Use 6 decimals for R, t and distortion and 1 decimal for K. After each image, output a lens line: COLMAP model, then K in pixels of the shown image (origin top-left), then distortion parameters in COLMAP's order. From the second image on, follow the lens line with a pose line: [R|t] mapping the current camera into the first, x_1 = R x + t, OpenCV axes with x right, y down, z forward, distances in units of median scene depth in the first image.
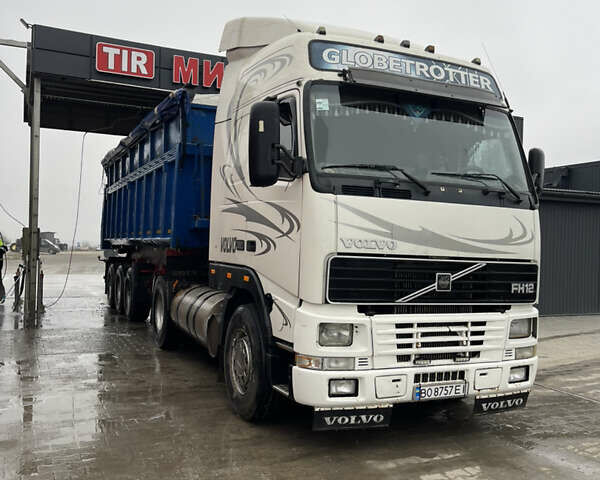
lens RADIAL K [[633.3, 0, 299.6], [0, 633.3, 235.5], [0, 0, 1]] dist [-0.073946, 0.000000]
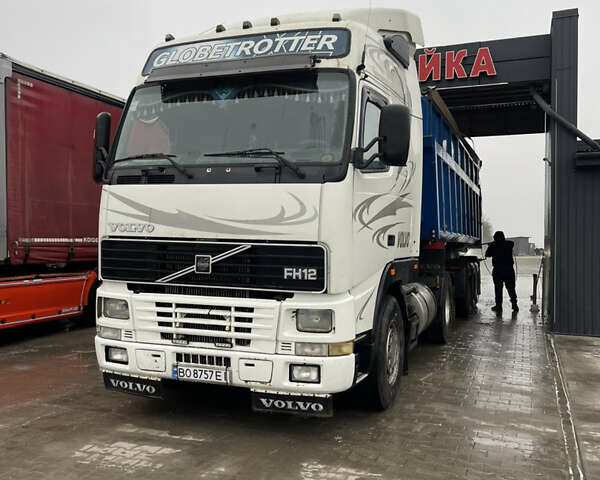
lens RADIAL K [[633.3, 0, 298.9], [0, 633.3, 242.9], [0, 0, 1]] dist [-0.073946, 0.000000]
pose [[0.724047, -0.015897, -0.689567, 0.994015], [0.018724, 0.999819, -0.003389, 0.045385], [0.689496, -0.010457, 0.724214, 0.375153]]
